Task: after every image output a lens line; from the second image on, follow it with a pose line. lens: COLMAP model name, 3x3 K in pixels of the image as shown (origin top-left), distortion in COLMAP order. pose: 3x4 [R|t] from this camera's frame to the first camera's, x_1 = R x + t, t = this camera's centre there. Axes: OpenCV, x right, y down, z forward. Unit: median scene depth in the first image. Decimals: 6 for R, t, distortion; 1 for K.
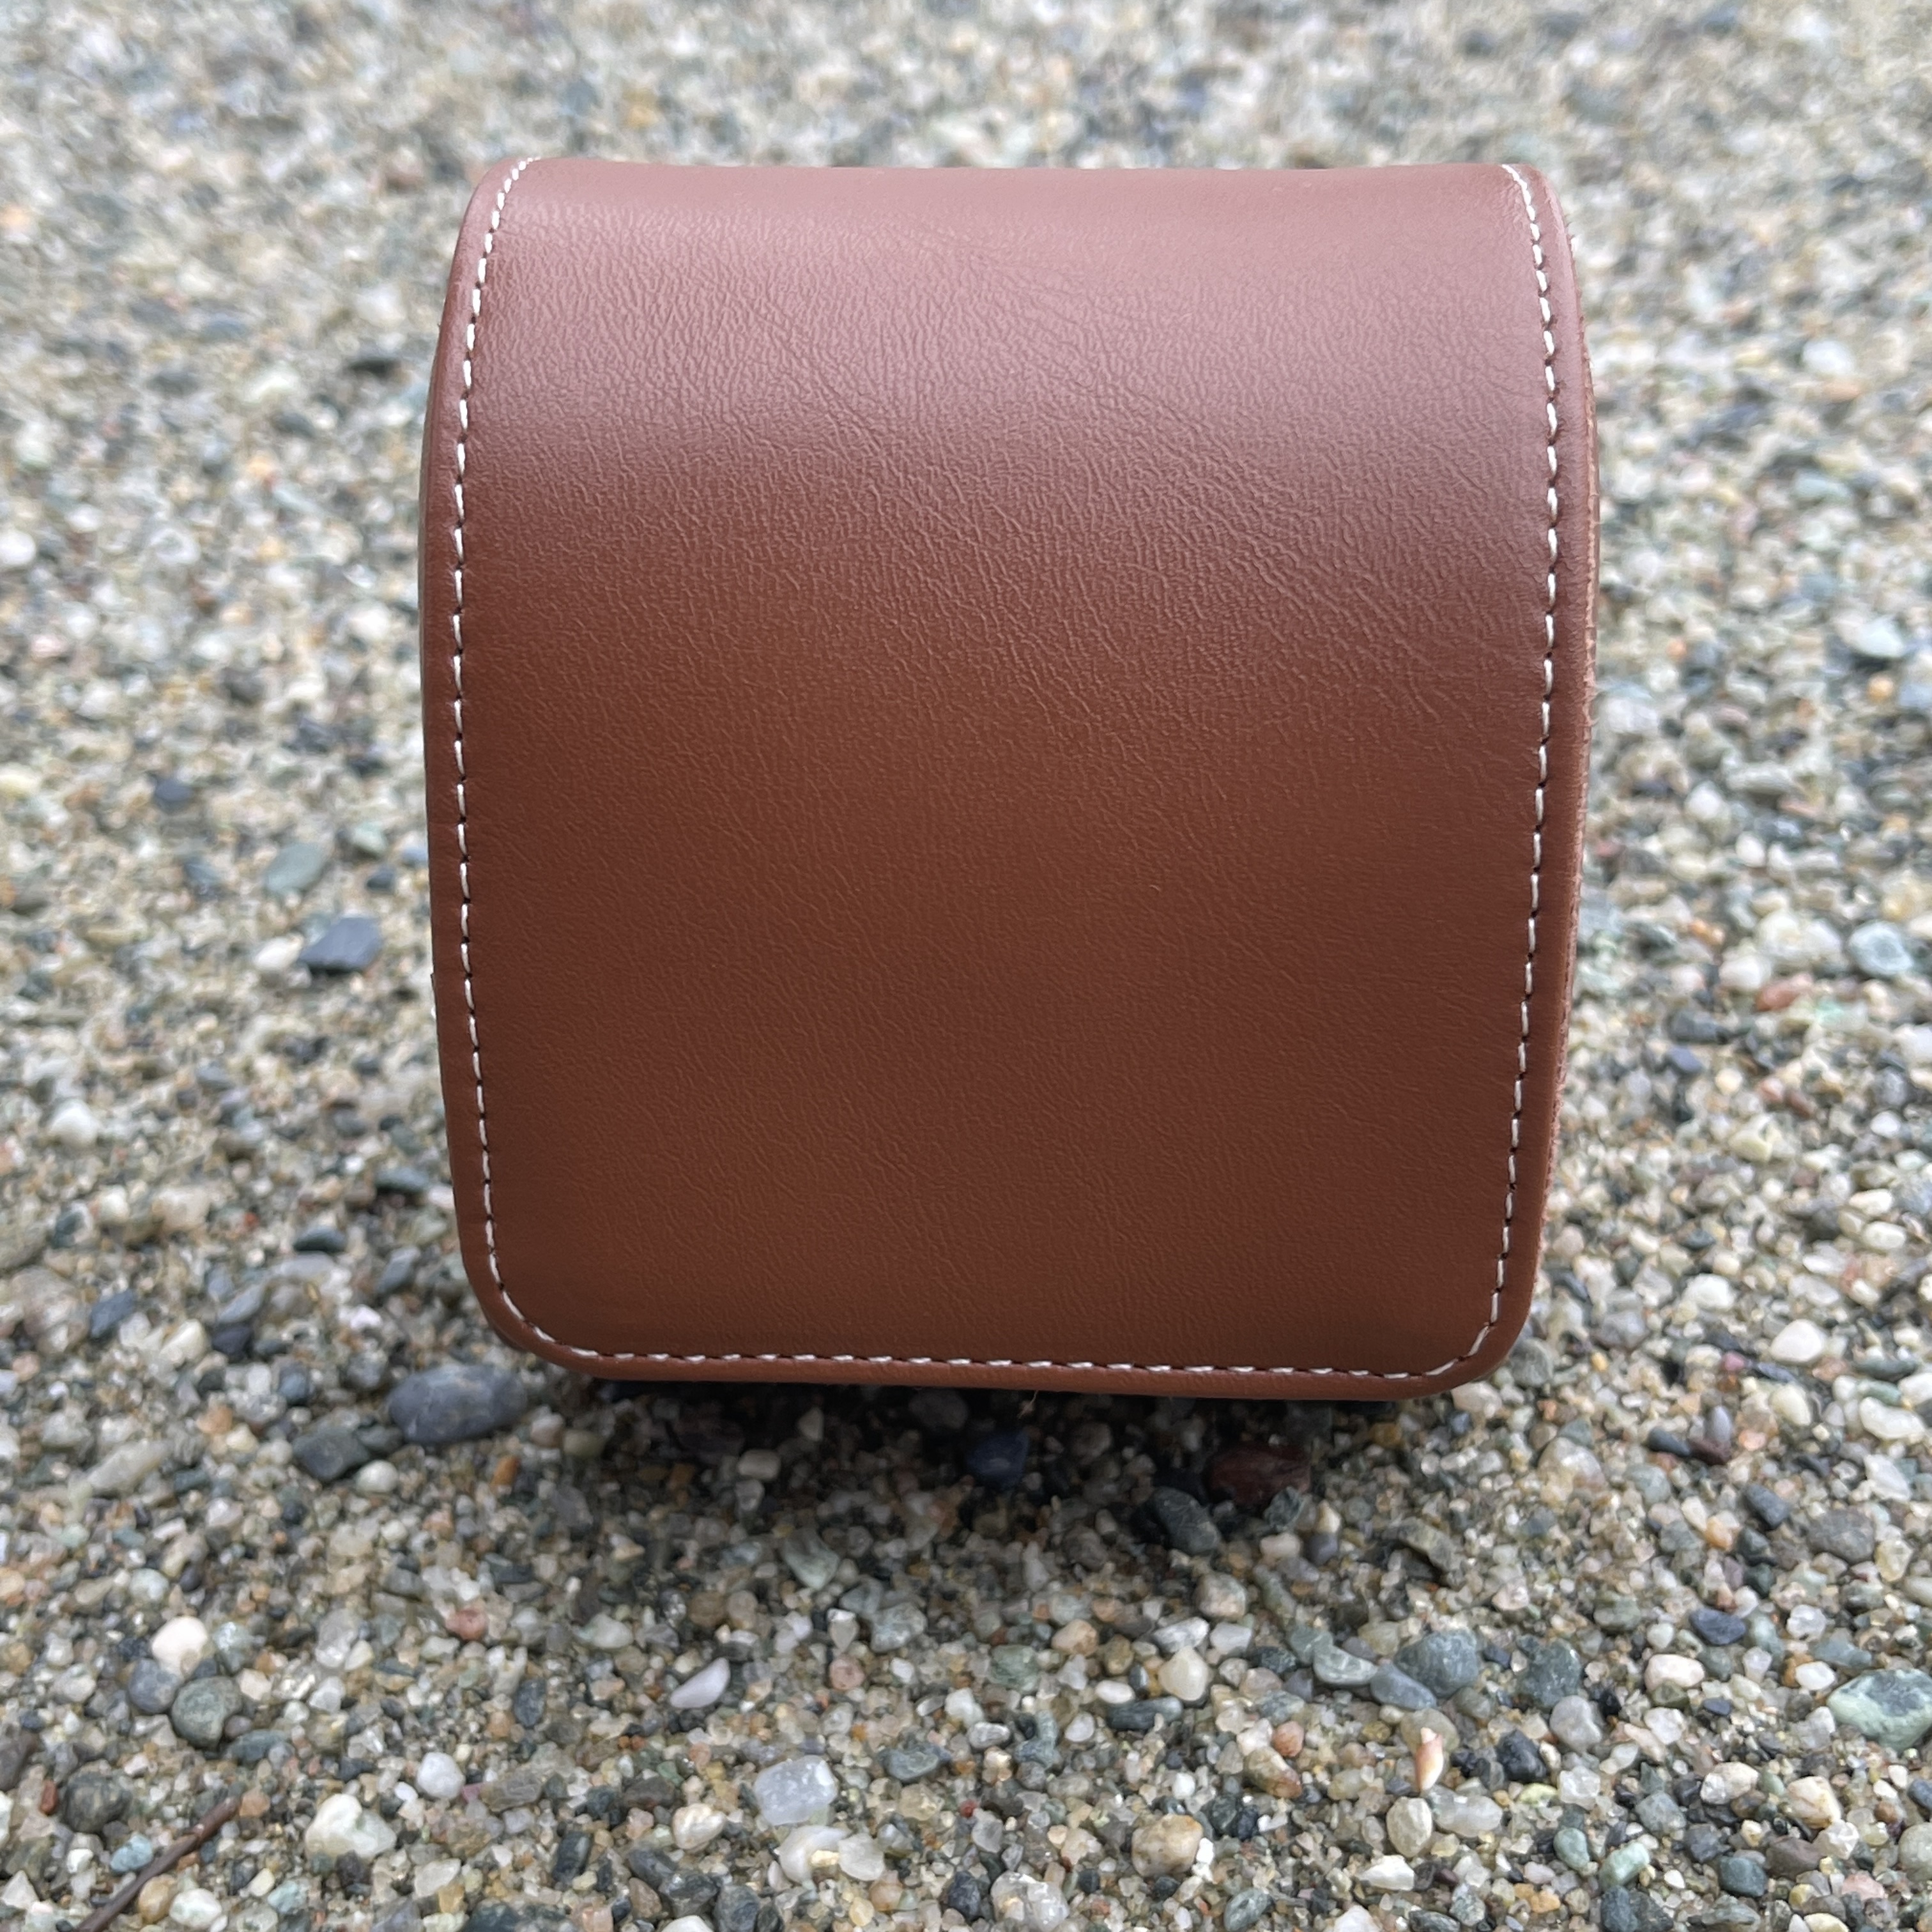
lens RADIAL K [[3046.8, 0, 962.7], [0, 3046.8, 877.2], [0, 0, 1]] dist [0.008978, -0.090432]
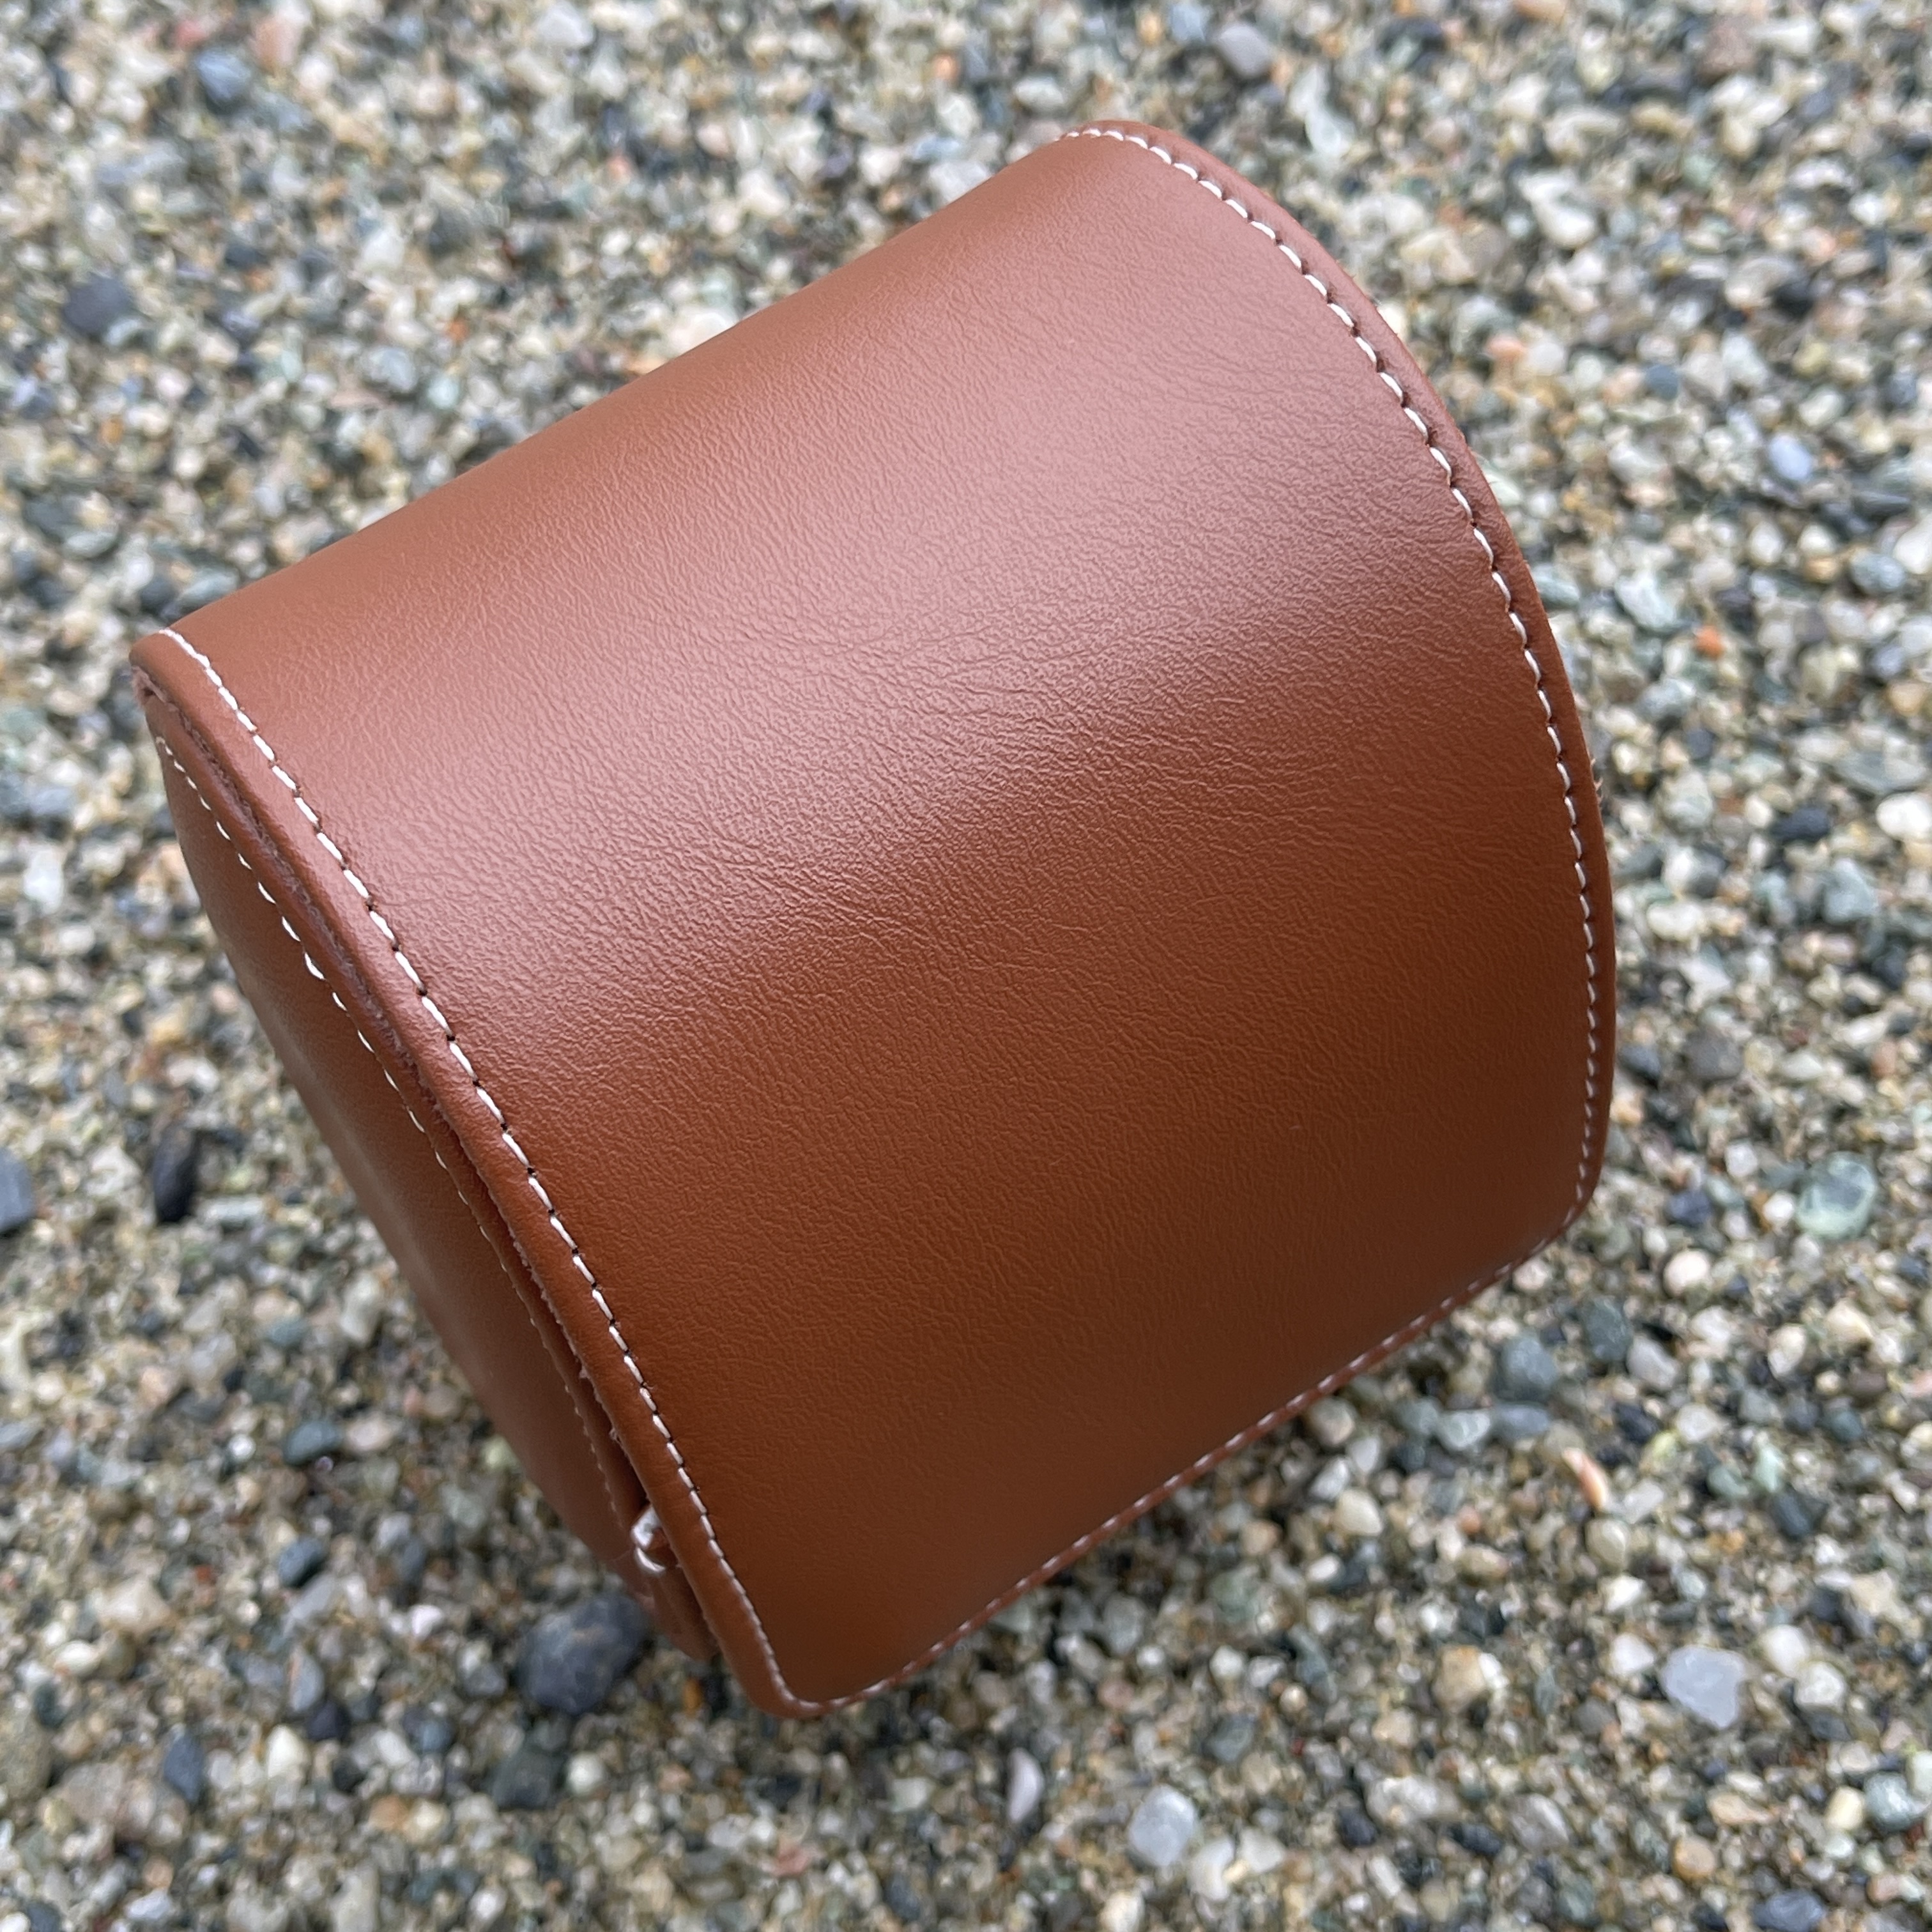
lens RADIAL K [[3056.8, 0, 960.1], [0, 3056.8, 904.5], [0, 0, 1]] dist [0.142552, -0.713373]
pose [[0.807620, -0.525578, 0.267429, -0.226921], [0.343411, 0.787838, 0.511254, -0.536683], [-0.479394, -0.321061, 0.816763, 0.218393]]
